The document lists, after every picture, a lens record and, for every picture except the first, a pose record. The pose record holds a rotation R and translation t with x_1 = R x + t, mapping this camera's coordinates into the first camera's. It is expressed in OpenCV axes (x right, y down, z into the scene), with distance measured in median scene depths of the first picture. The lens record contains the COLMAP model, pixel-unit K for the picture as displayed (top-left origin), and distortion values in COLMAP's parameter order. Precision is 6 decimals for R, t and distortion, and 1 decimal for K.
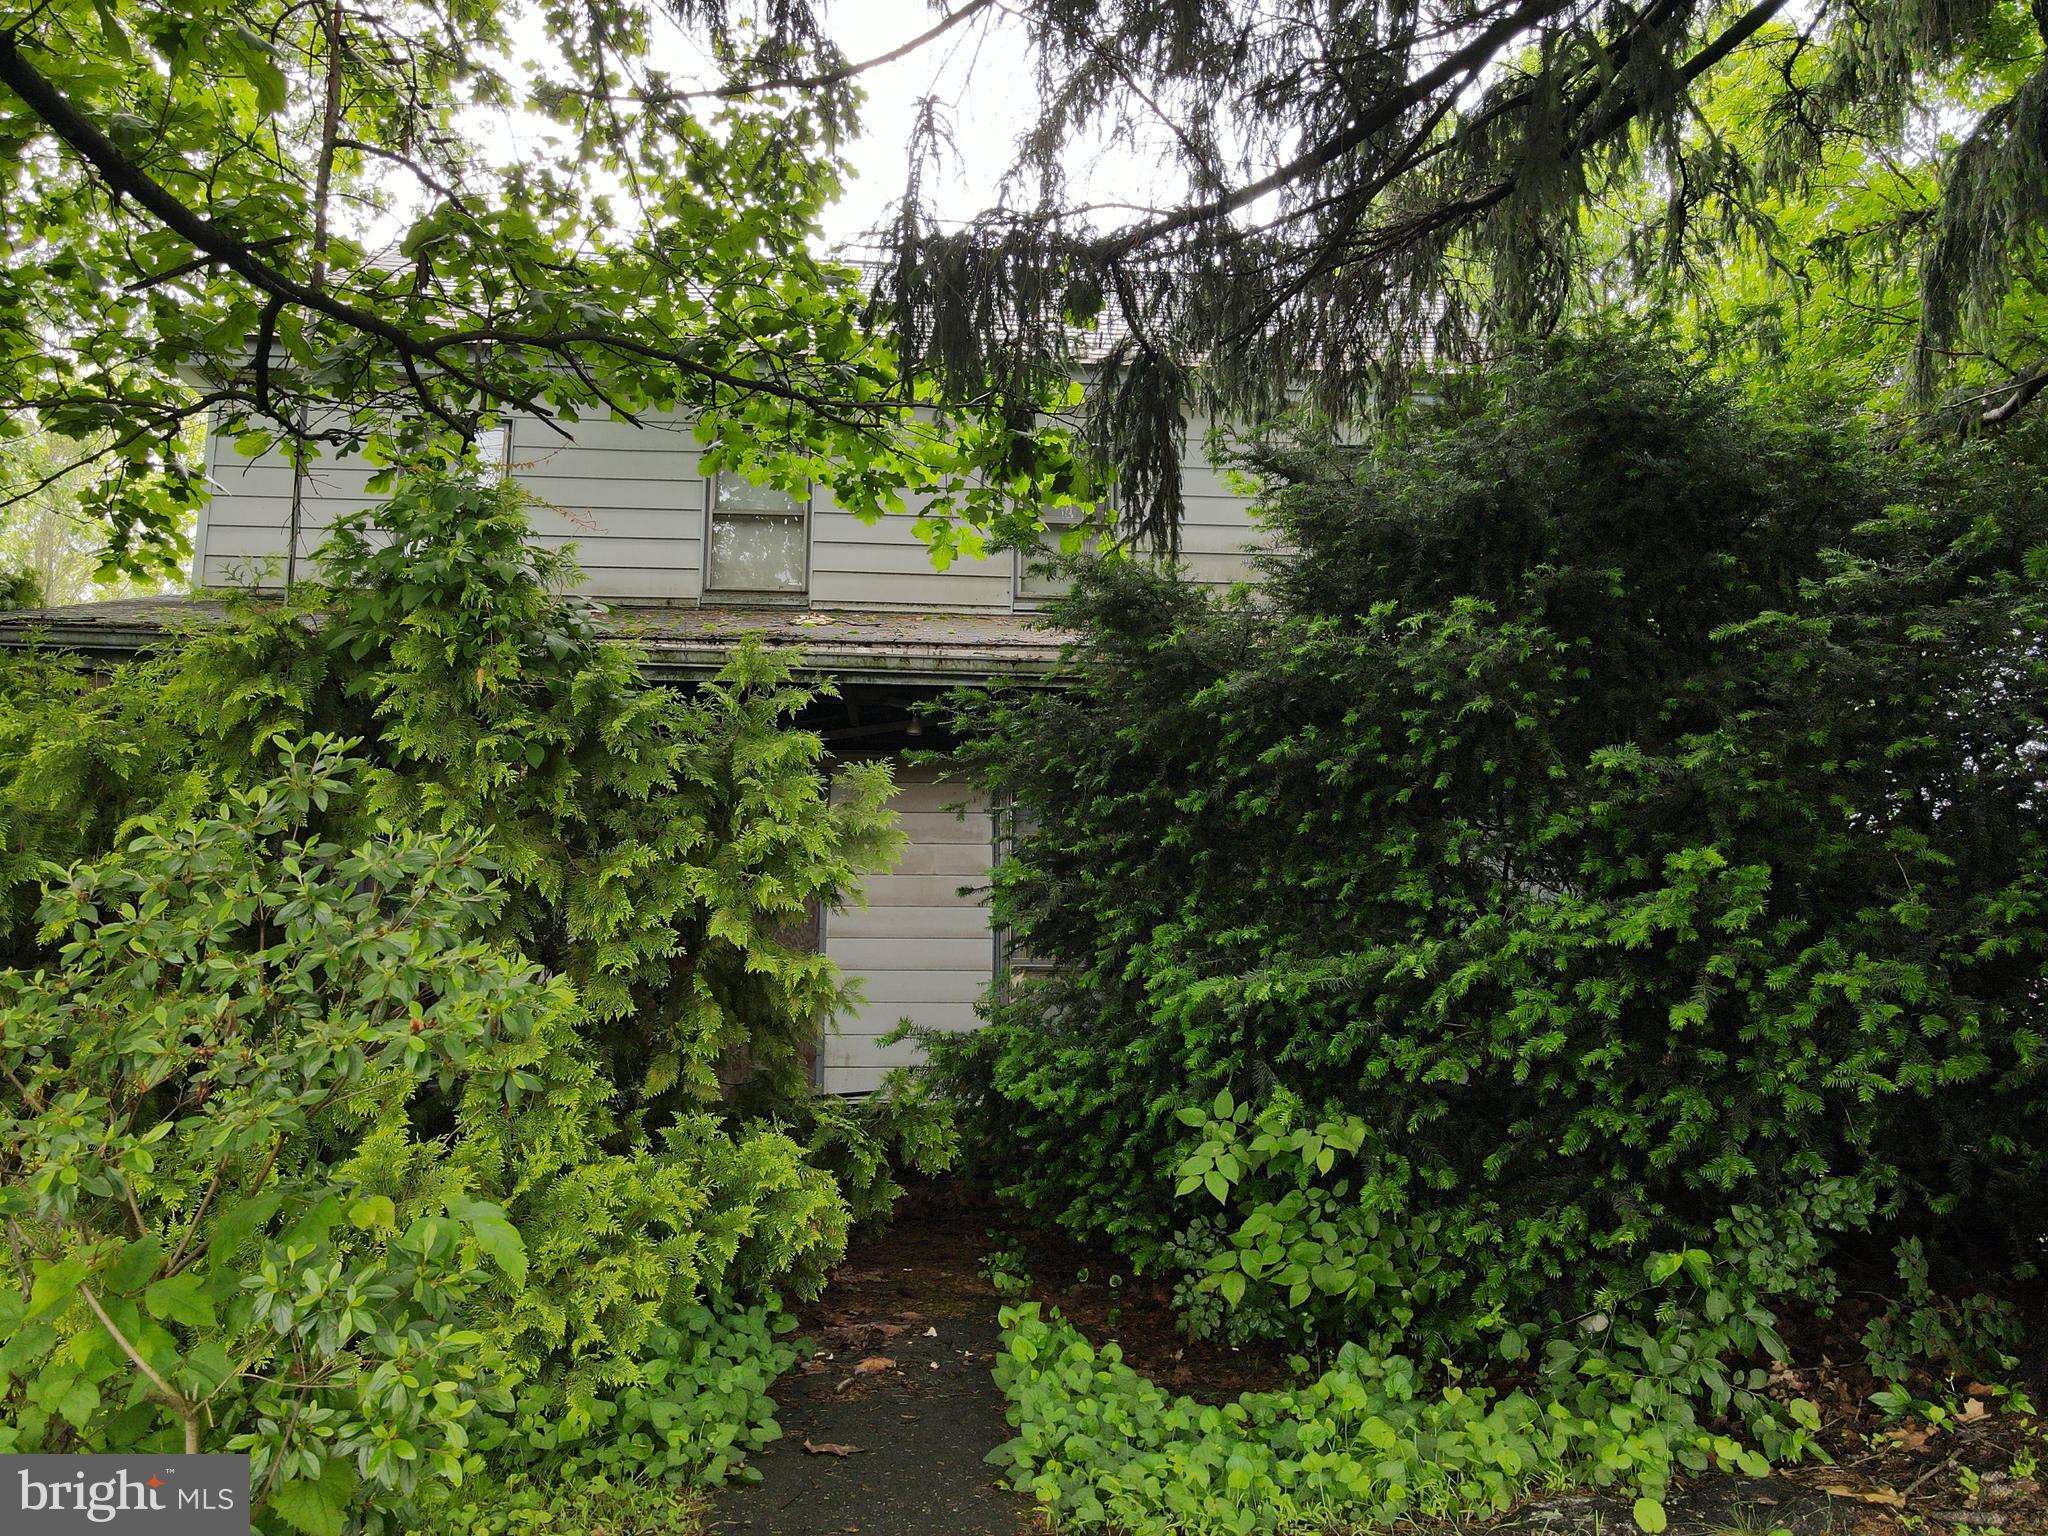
lens RADIAL K [[1479.5, 0, 1024.0], [0, 1479.5, 768.0], [0, 0, 1]] dist [0.001125, 0.002531]
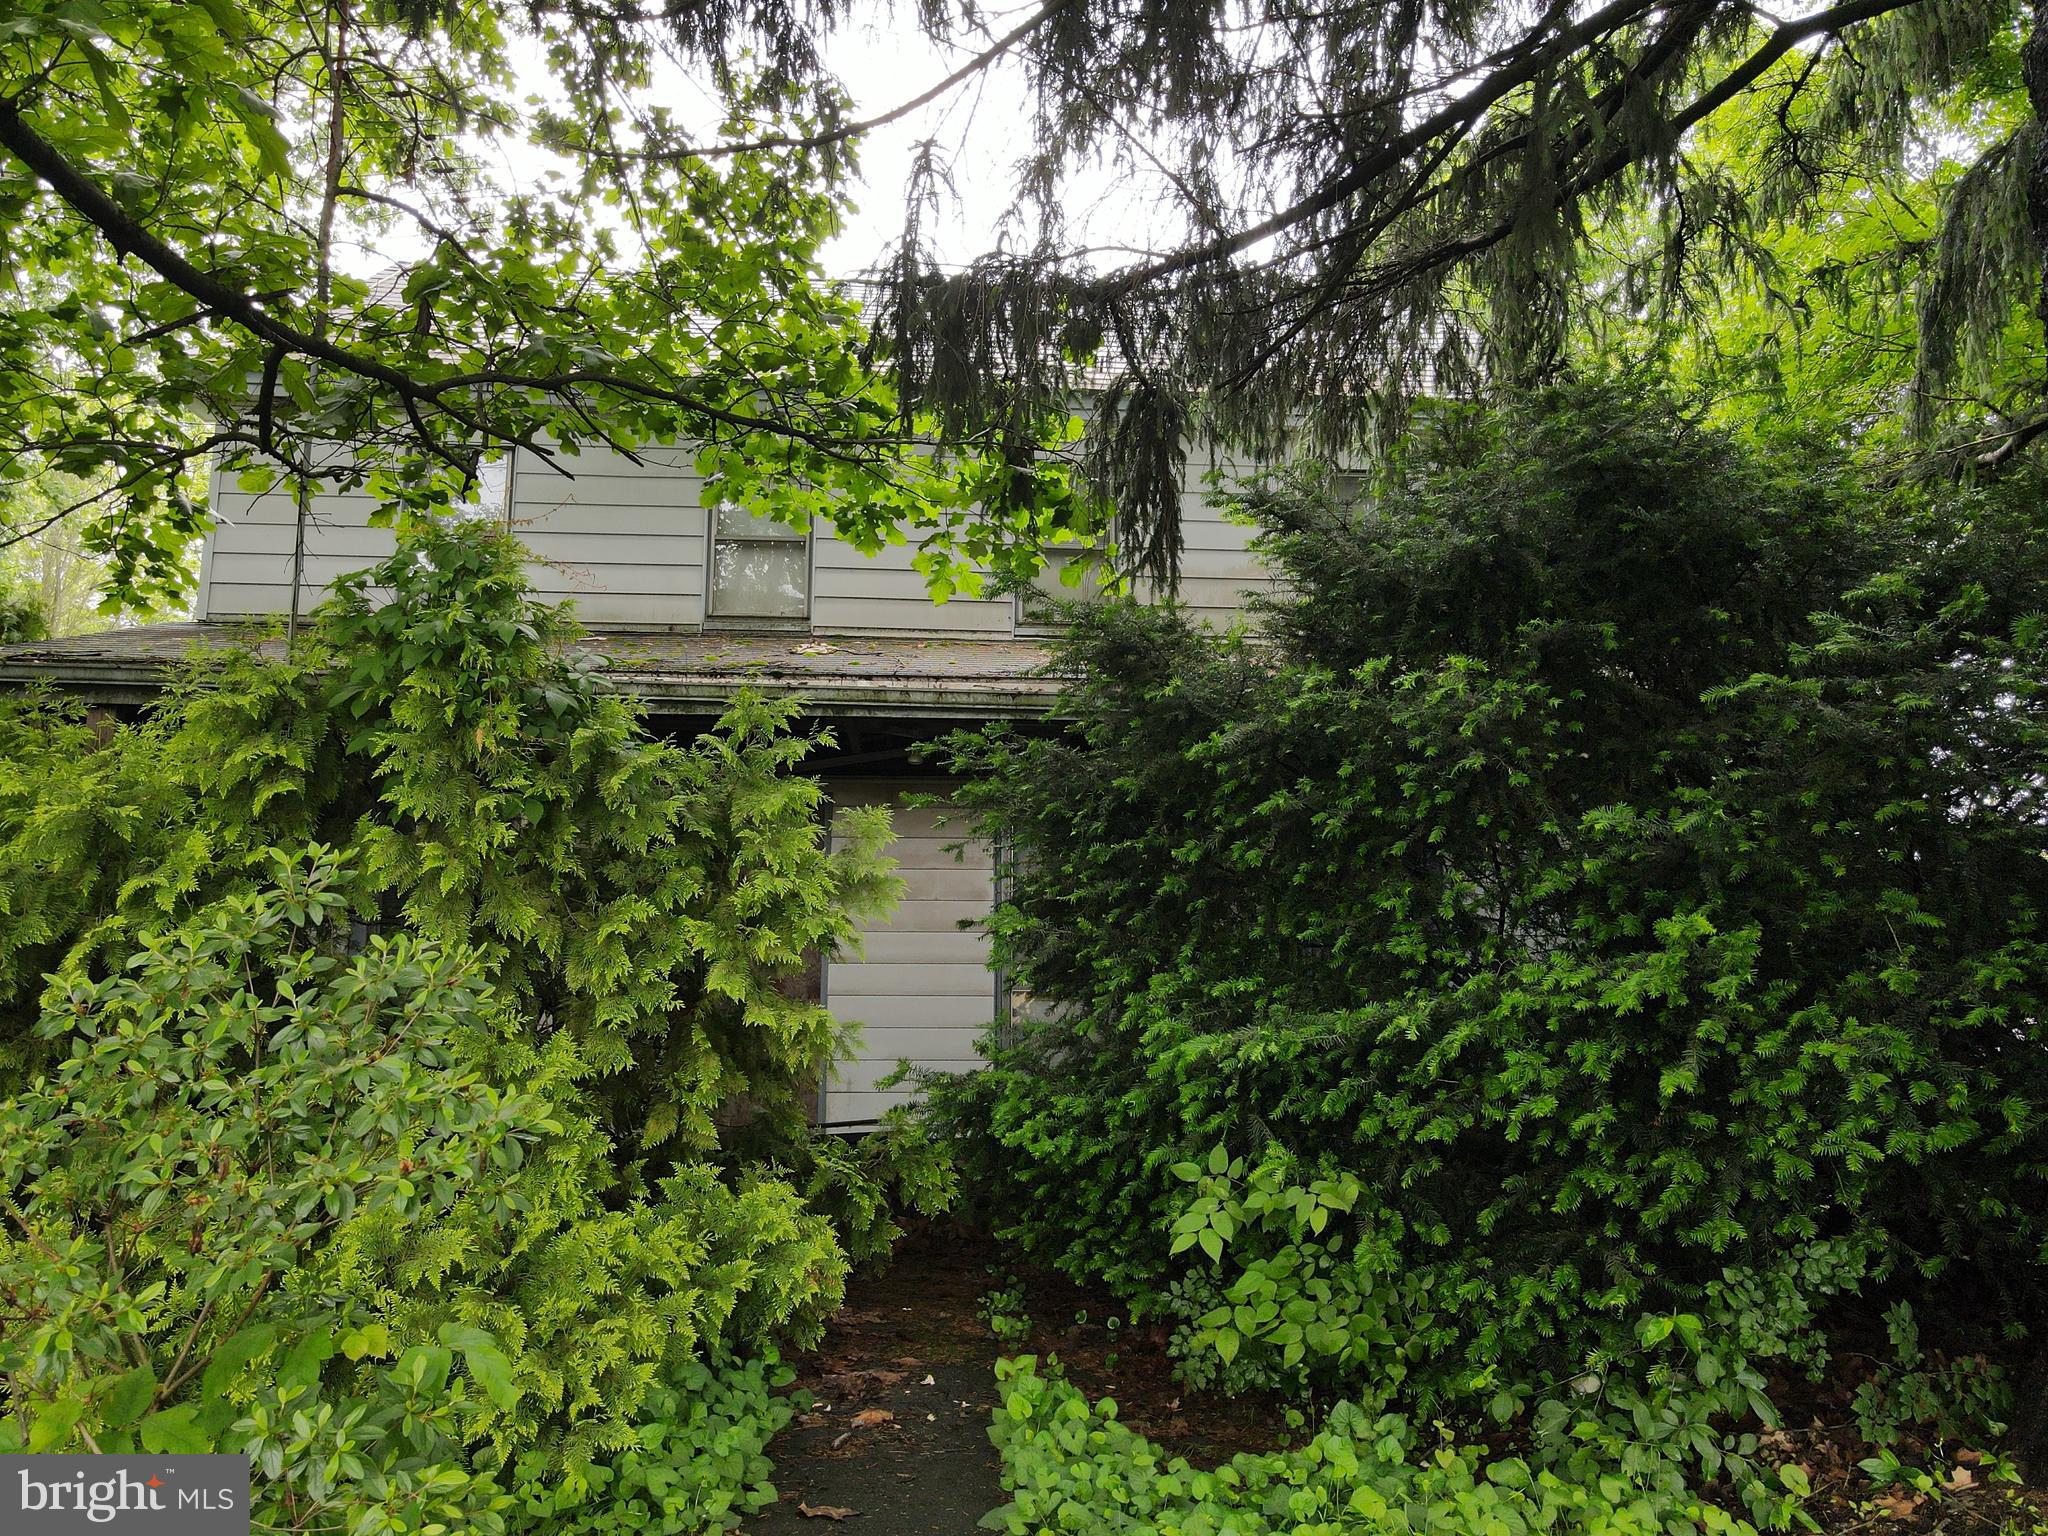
lens RADIAL K [[1480.1, 0, 1024.0], [0, 1480.1, 768.0], [0, 0, 1]] dist [0.000158, 0.003378]
pose [[0.999992, -0.000970, -0.003881, 0.006699], [0.000963, 0.999998, -0.001623, -0.035192], [0.003882, 0.001619, 0.999991, -0.005960]]
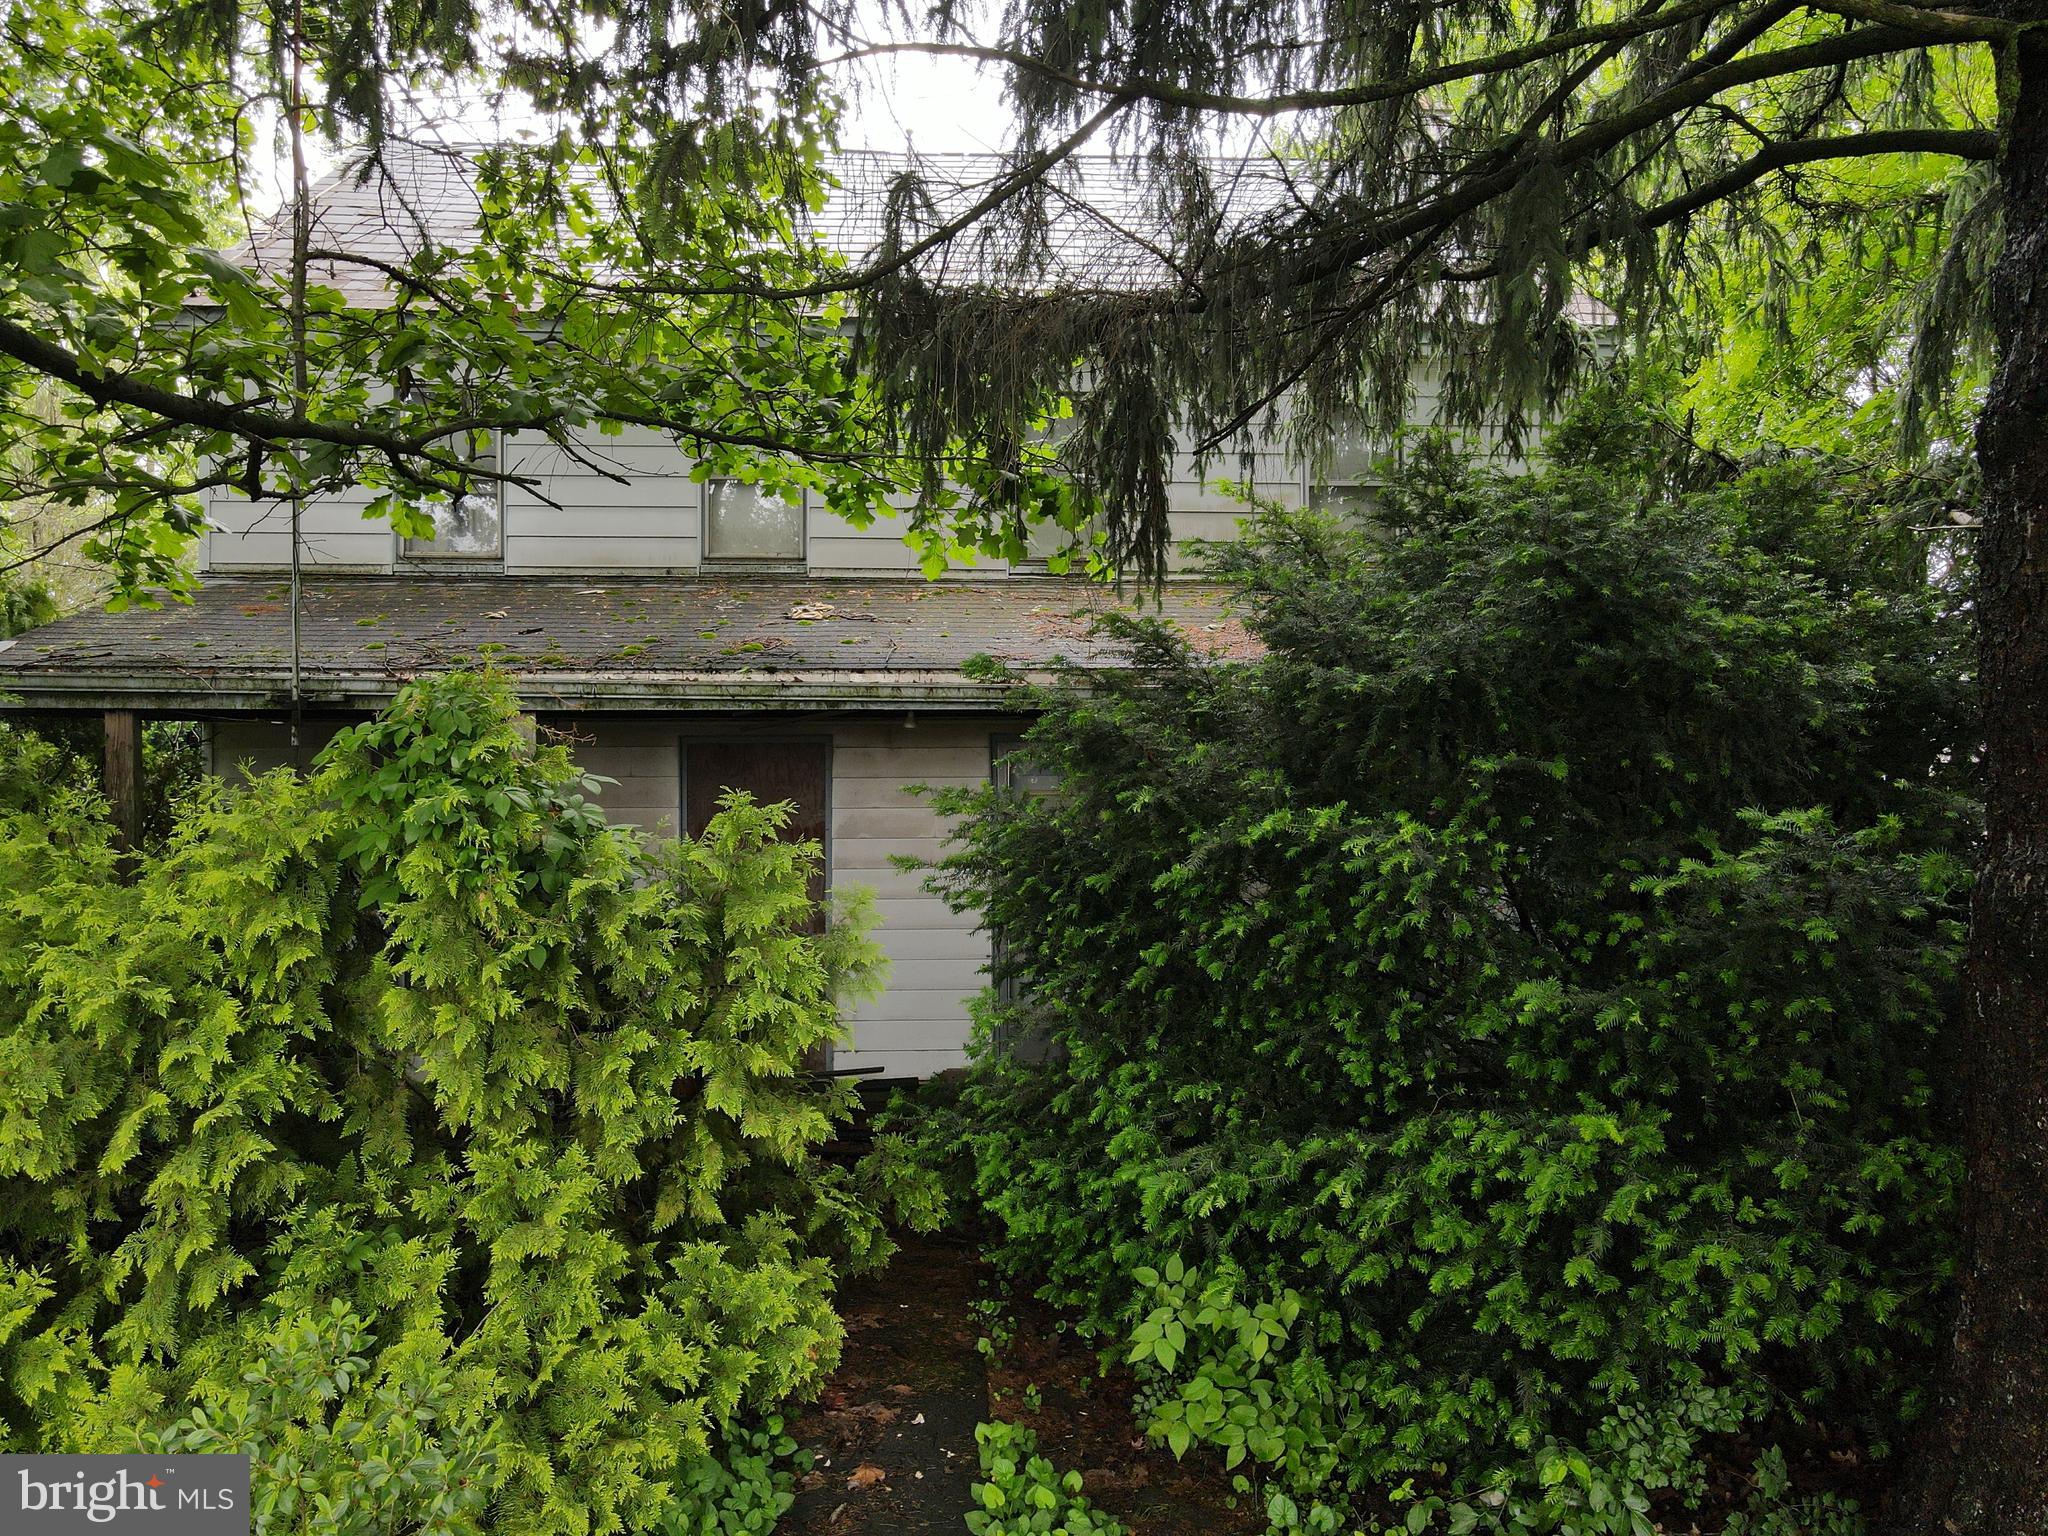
lens RADIAL K [[1475.1, 0, 1024.0], [0, 1475.1, 768.0], [0, 0, 1]] dist [0.004175, -0.002296]
pose [[0.999885, -0.005552, -0.014124, 0.037846], [0.007593, 0.988835, 0.148821, -0.291559], [0.013141, -0.148911, 0.988763, -0.034727]]
